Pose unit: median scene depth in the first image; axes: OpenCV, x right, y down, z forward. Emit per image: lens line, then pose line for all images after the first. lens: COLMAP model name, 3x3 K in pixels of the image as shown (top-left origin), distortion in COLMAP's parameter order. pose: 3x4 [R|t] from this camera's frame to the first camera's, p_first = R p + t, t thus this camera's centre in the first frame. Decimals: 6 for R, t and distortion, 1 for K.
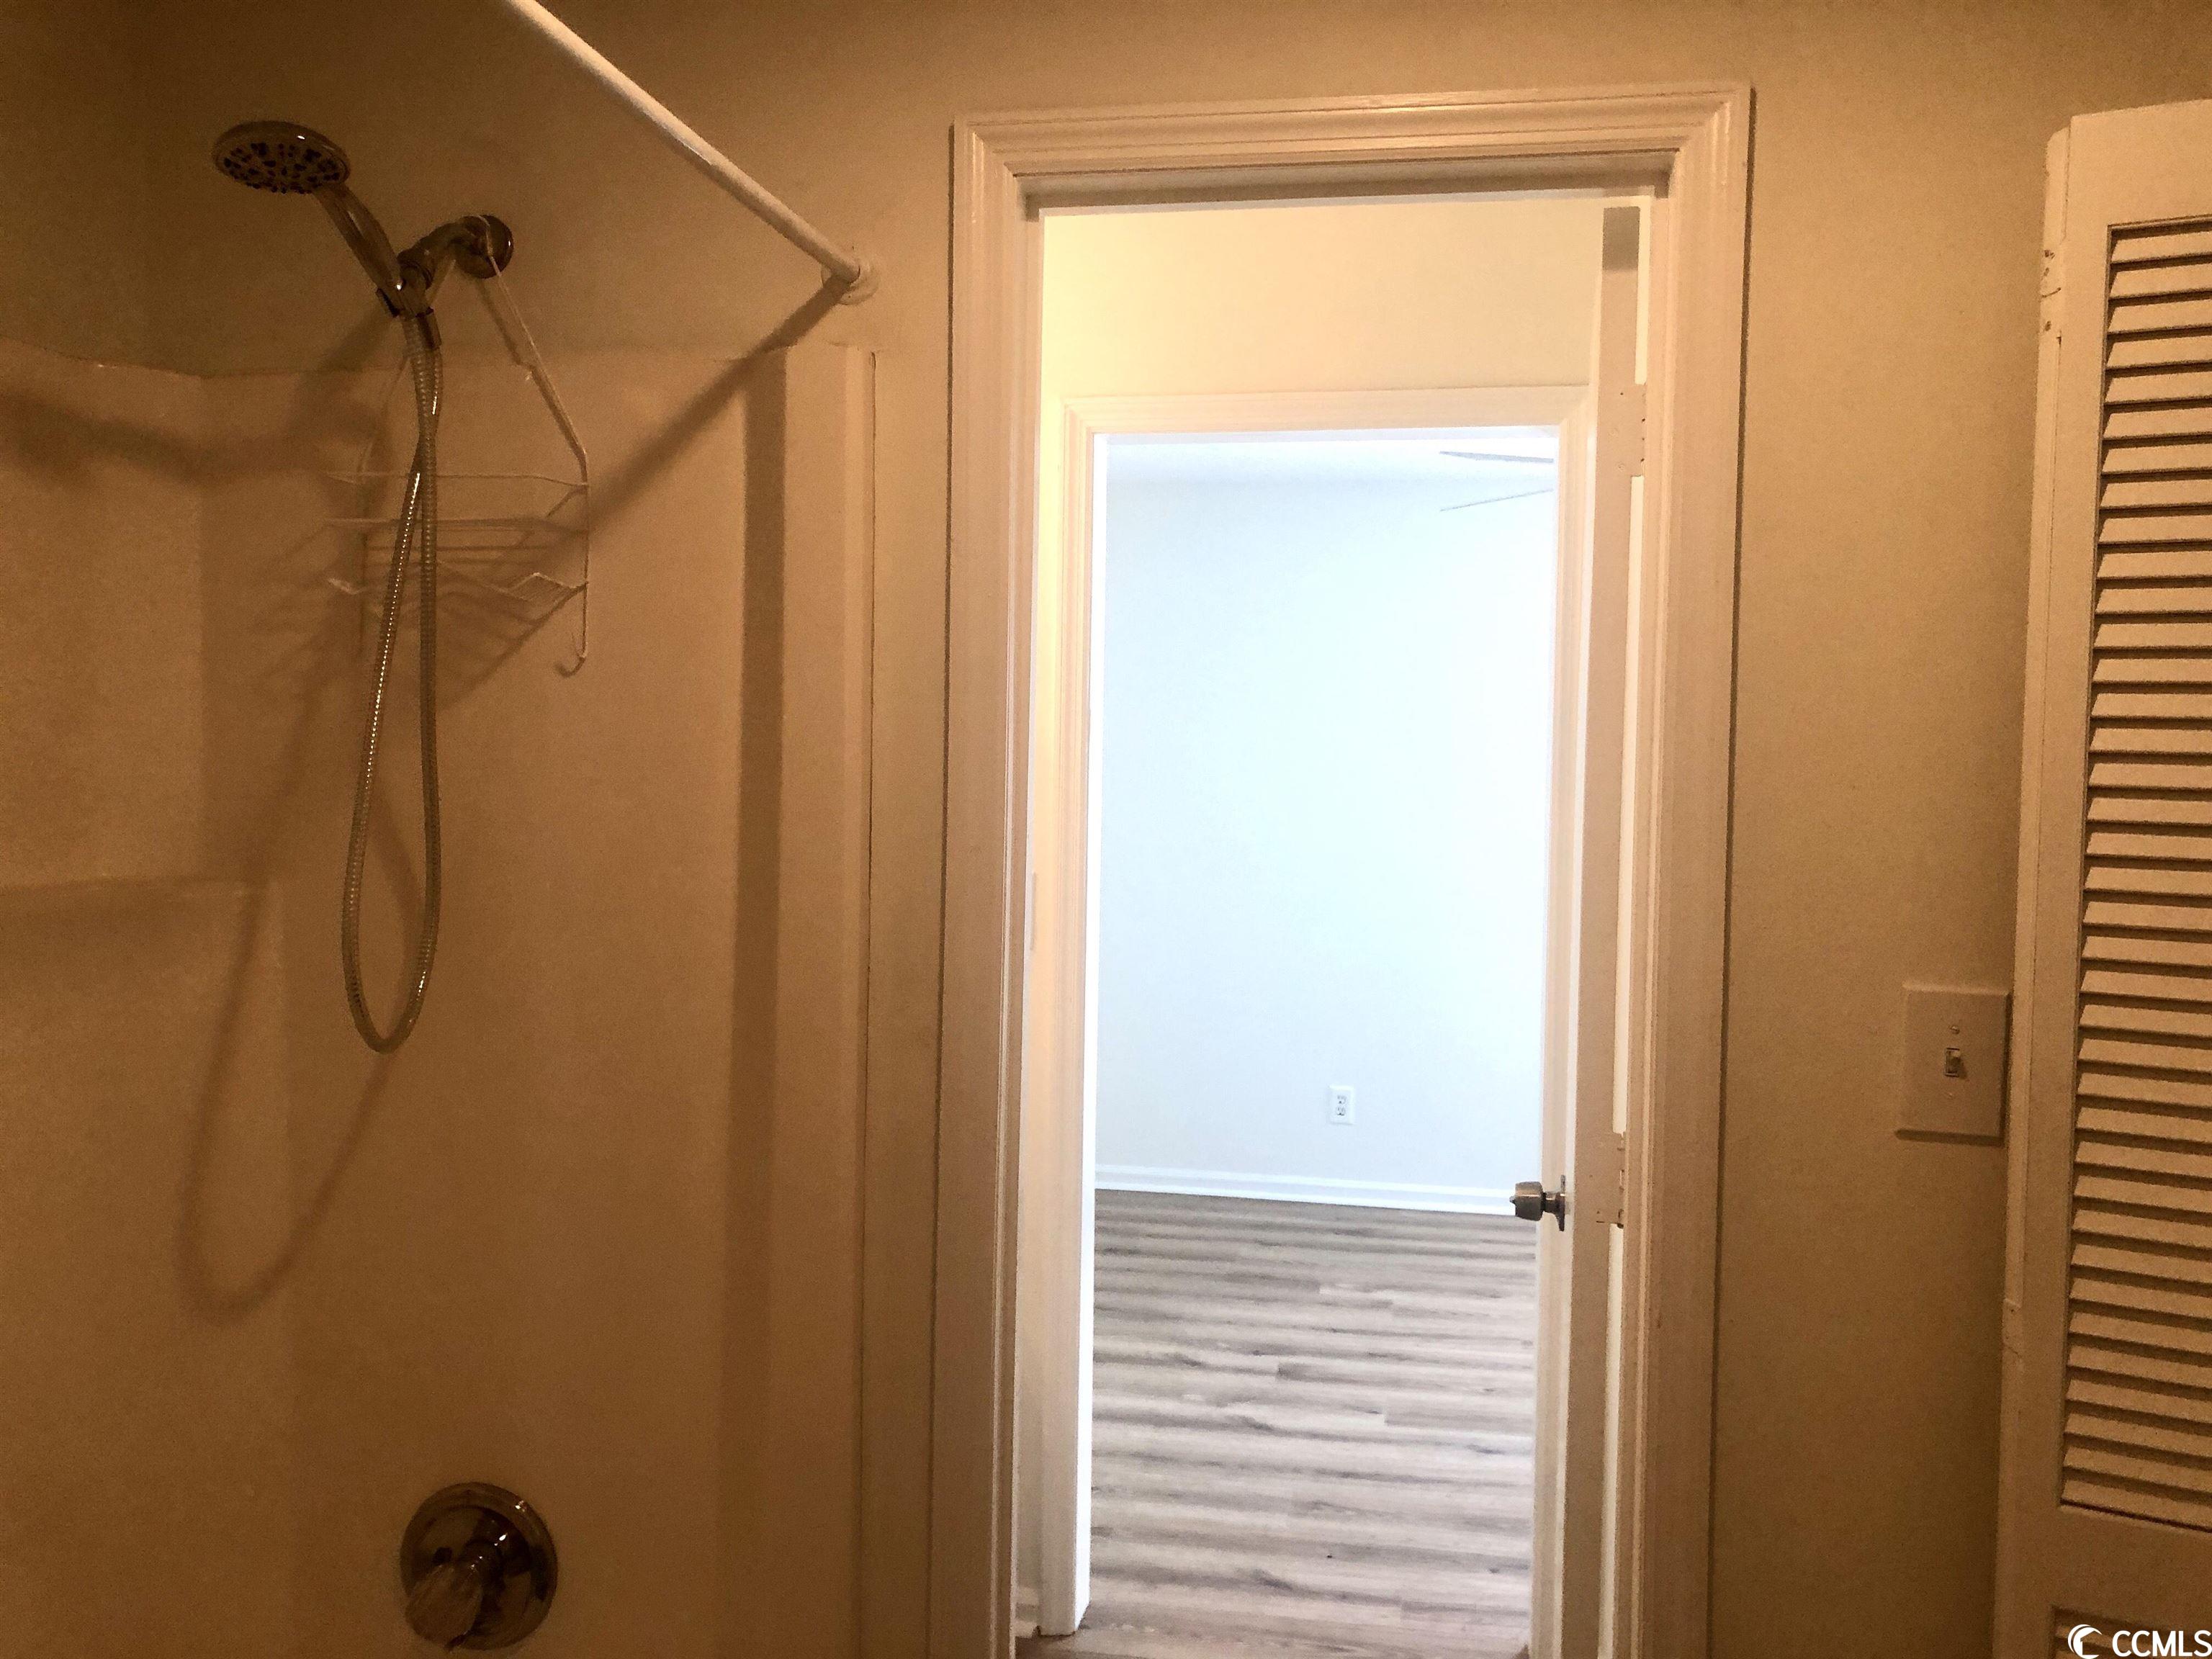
lens RADIAL K [[1839.5, 0, 1106.0], [0, 1839.5, 829.5], [0, 0, 1]] dist [0.082021, -0.113602]
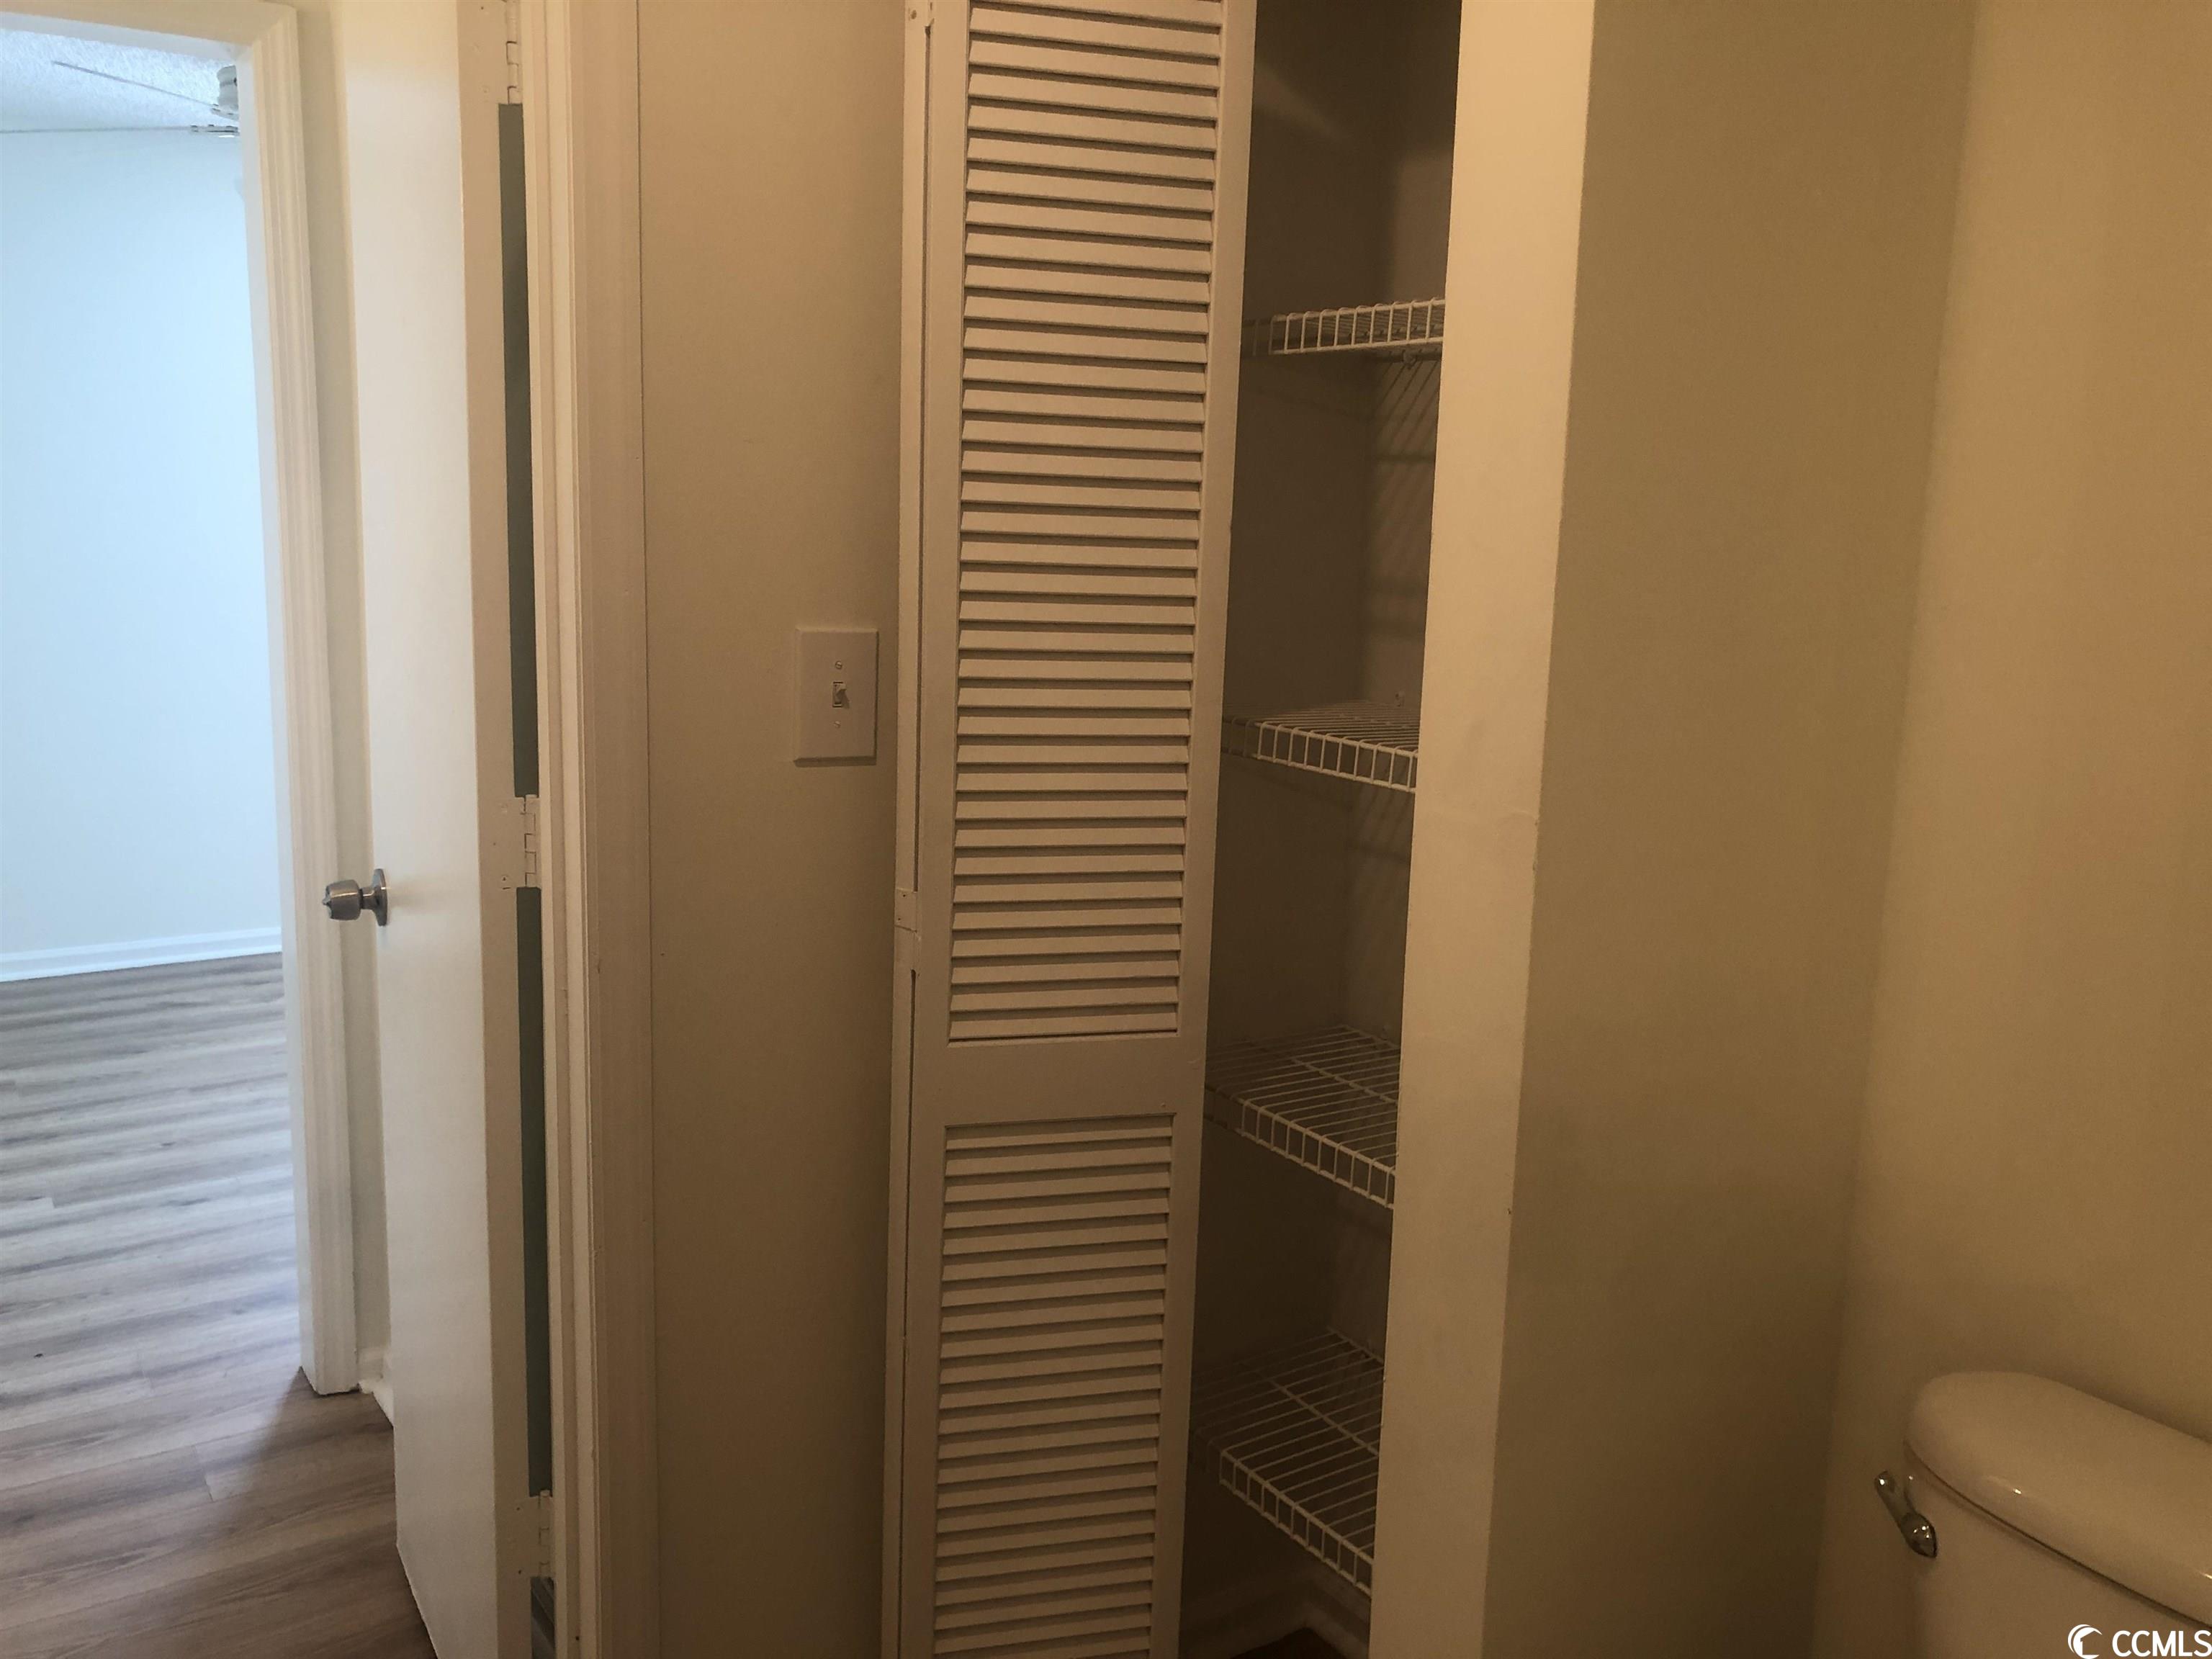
lens RADIAL K [[1839.5, 0, 1106.0], [0, 1839.5, 829.5], [0, 0, 1]] dist [0.082021, -0.113602]
pose [[0.704251, -0.111671, 0.701113, -0.114928], [0.012303, 0.989323, 0.145218, 0.023385], [-0.709844, -0.093644, 0.698106, 0.048574]]
